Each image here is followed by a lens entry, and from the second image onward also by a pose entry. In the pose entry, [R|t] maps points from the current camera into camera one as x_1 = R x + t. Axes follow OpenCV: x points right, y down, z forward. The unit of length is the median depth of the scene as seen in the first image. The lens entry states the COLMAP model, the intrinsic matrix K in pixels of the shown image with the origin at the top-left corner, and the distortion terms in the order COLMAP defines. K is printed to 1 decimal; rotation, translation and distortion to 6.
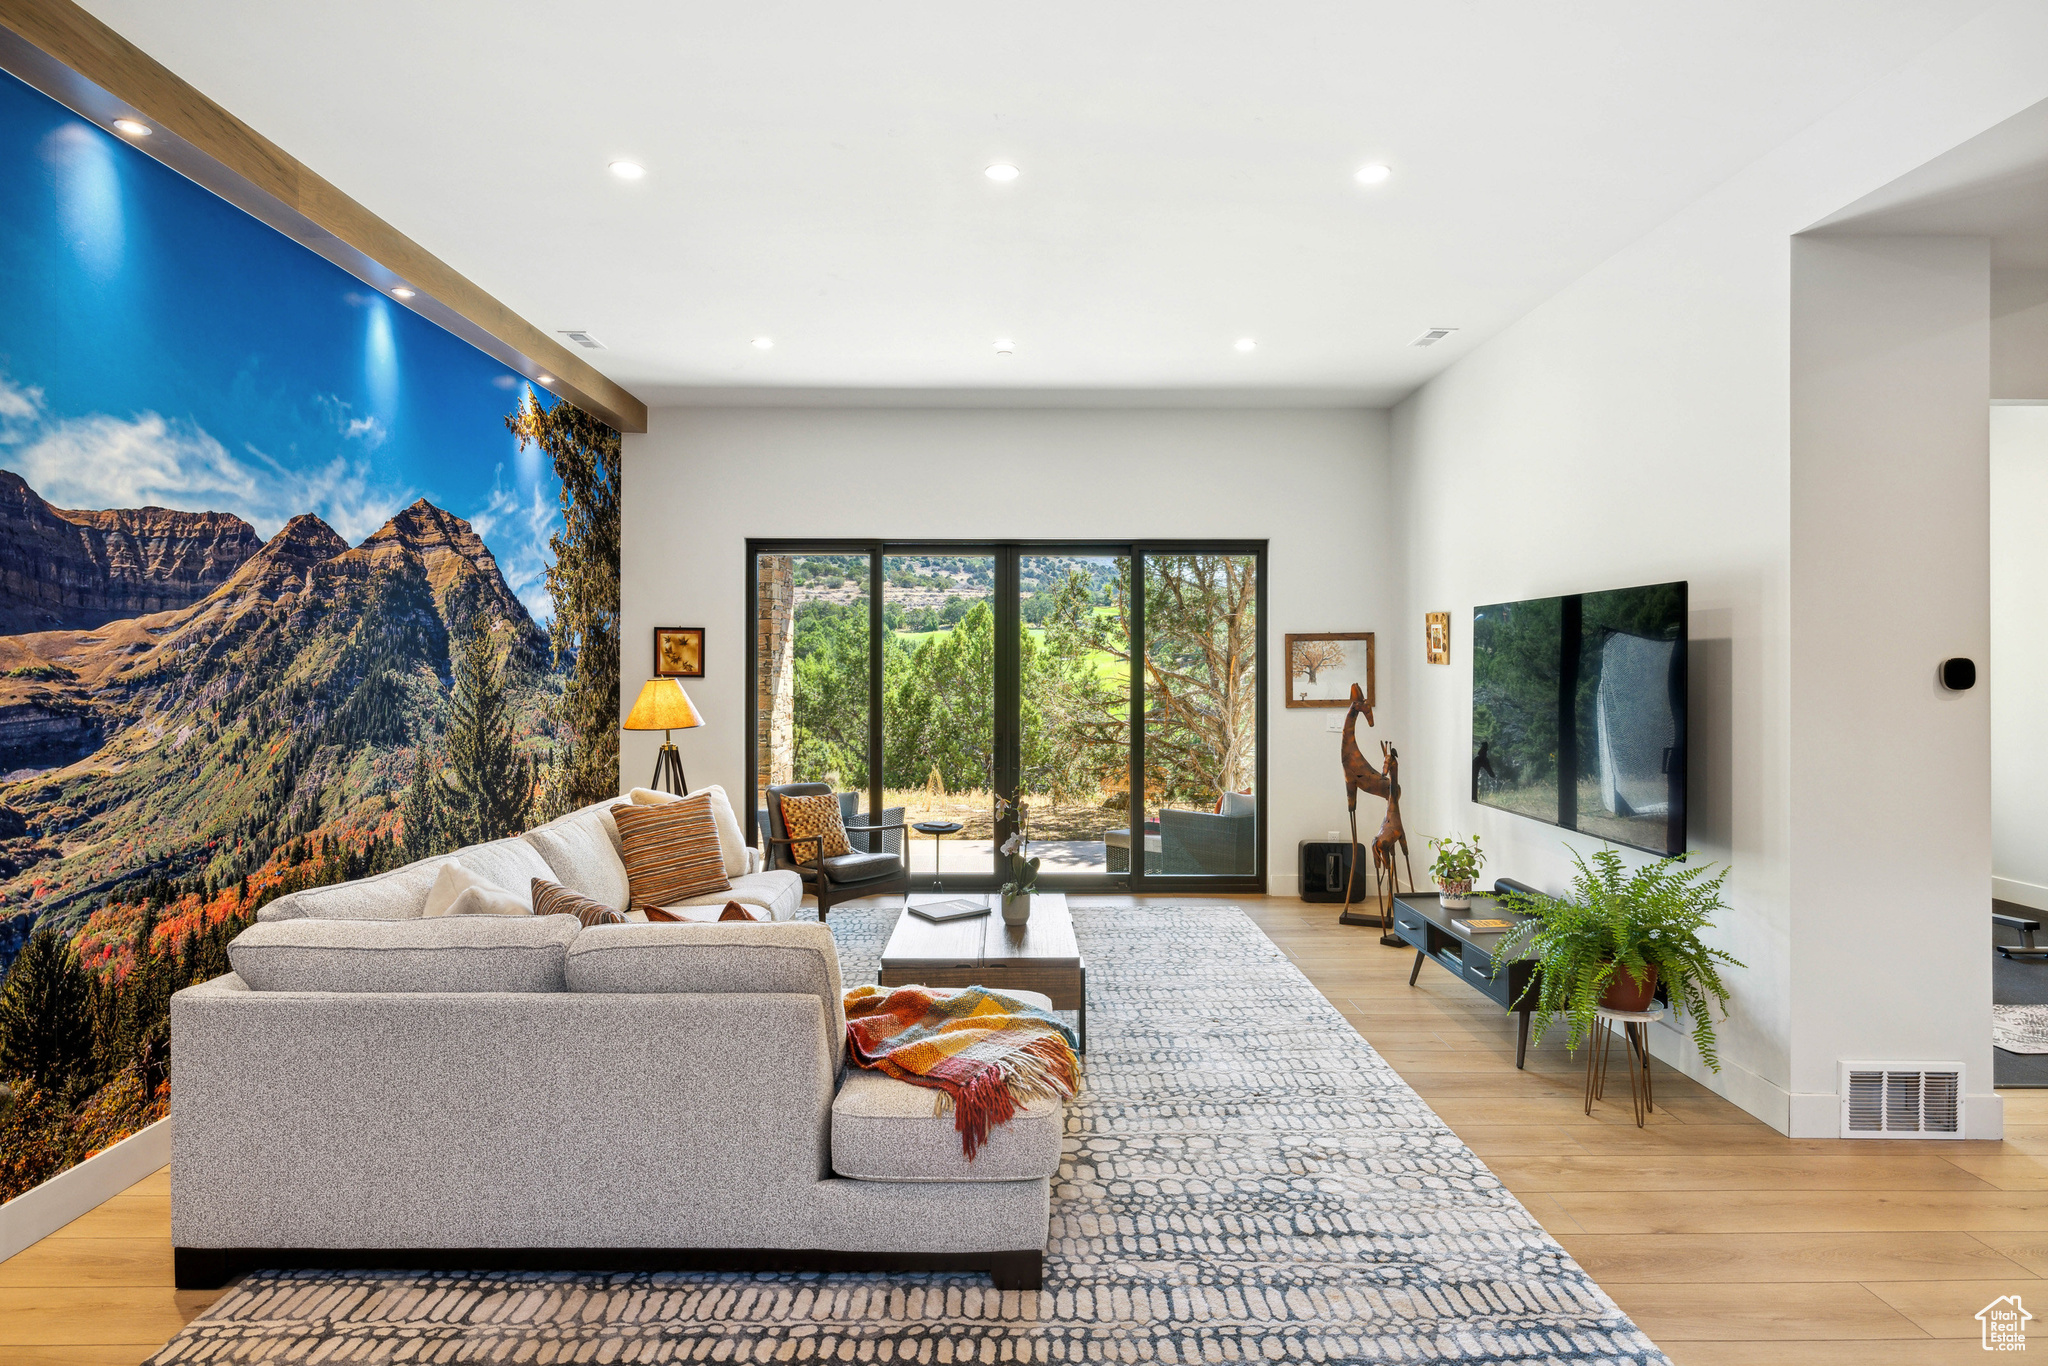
lens RADIAL K [[1085.0, 0, 1016.3], [0, 1085.0, 664.4], [0, 0, 1]] dist [-0.005218, 0.001607]
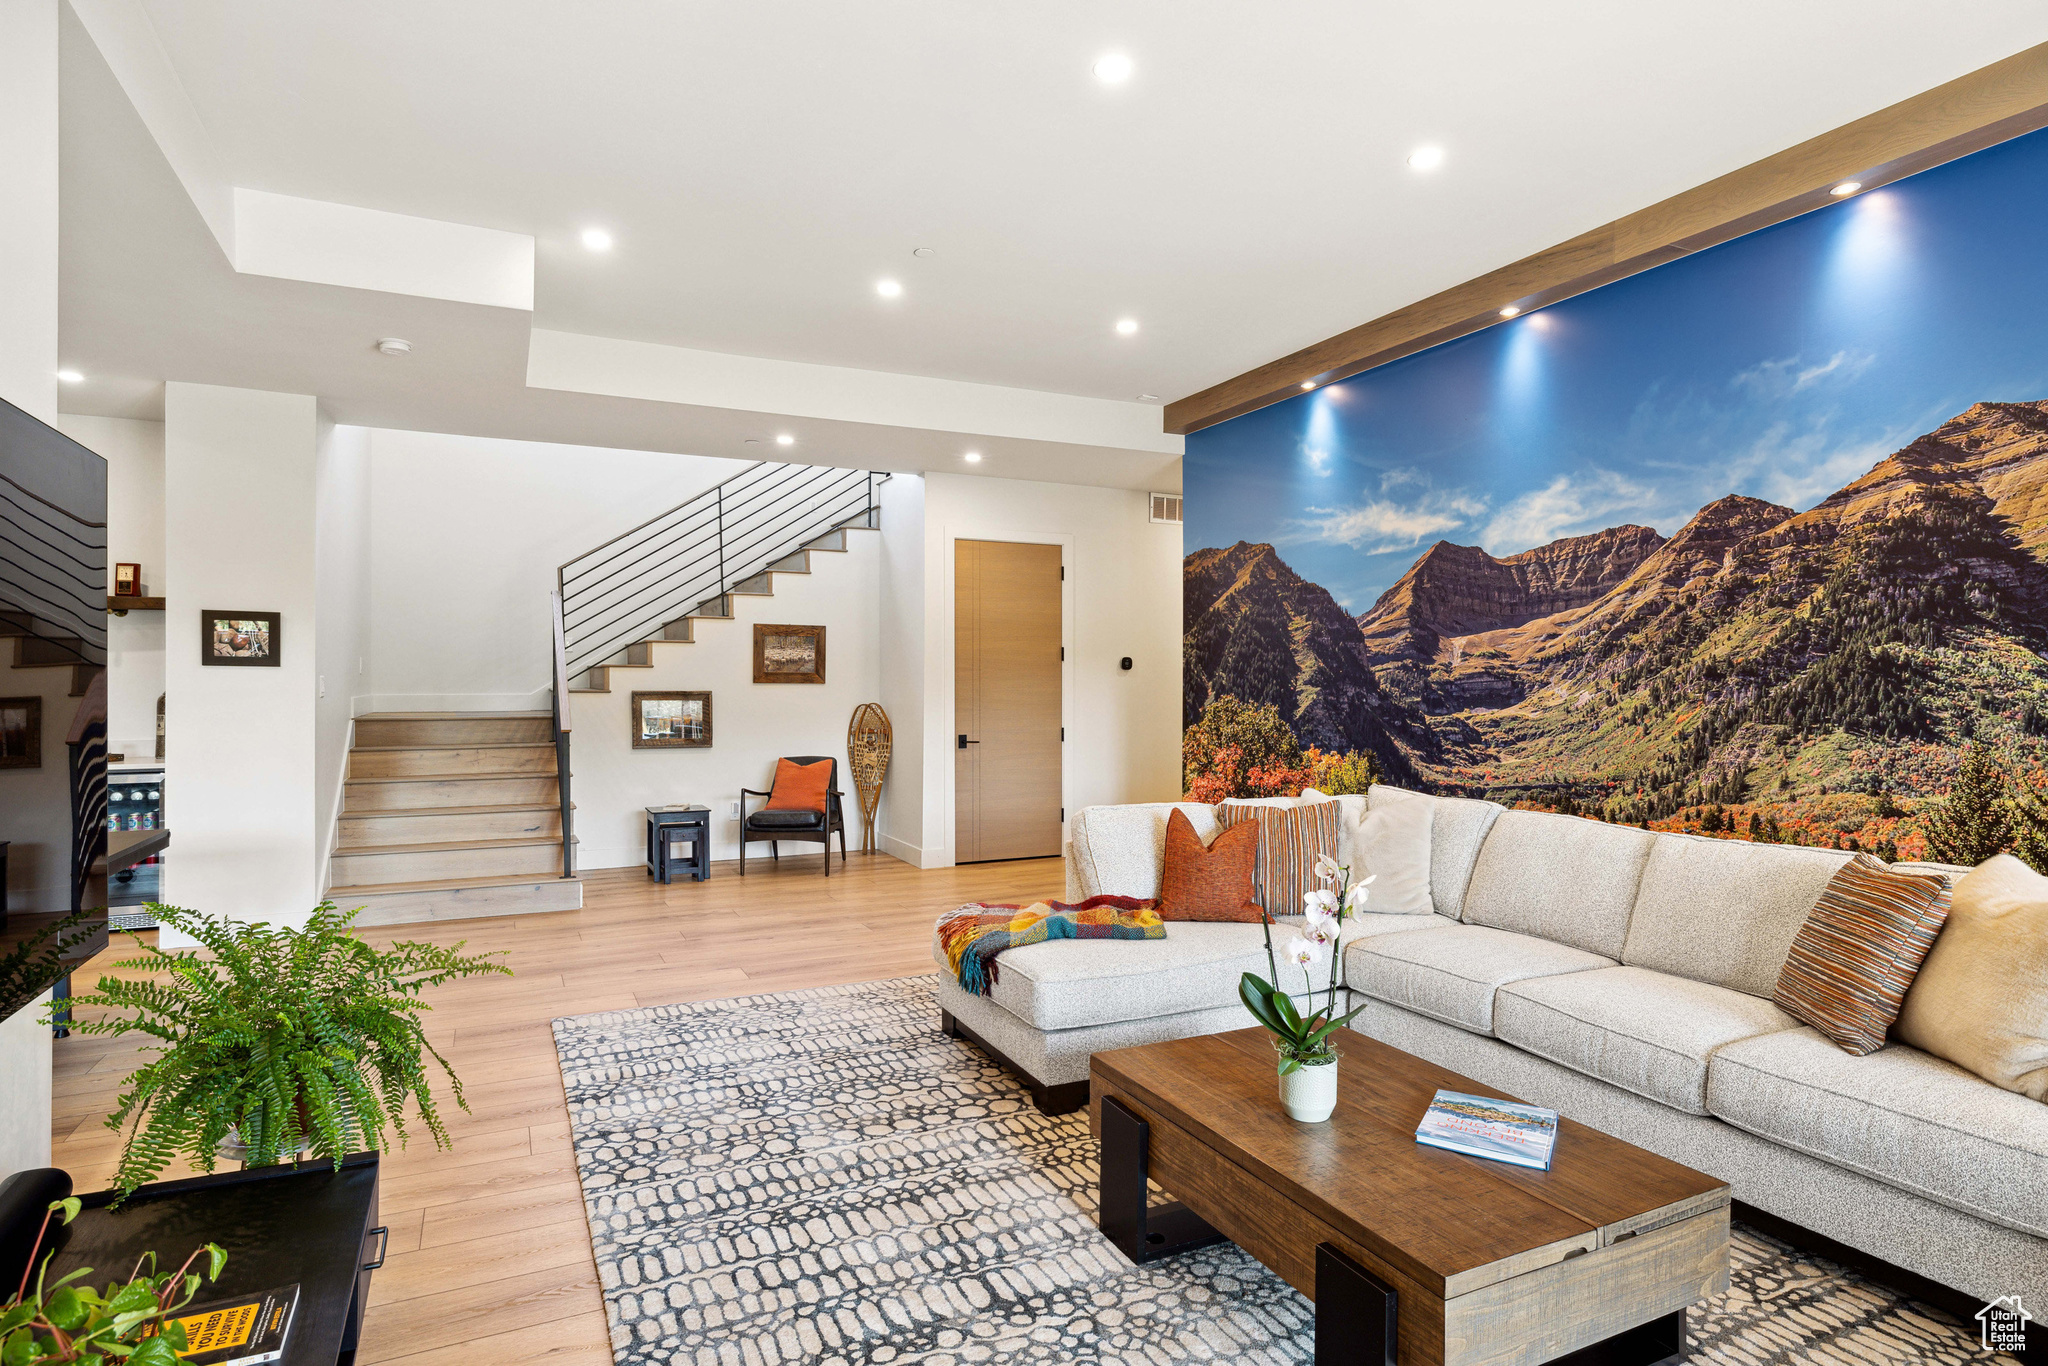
lens RADIAL K [[1085.0, 0, 1013.3], [0, 1085.0, 676.1], [0, 0, 1]] dist [-0.005218, 0.001607]
pose [[-0.904782, -0.003796, -0.425857, 0.435670], [-0.001461, 0.999982, -0.005810, 0.042695], [0.425872, -0.004635, -0.904772, 1.774509]]
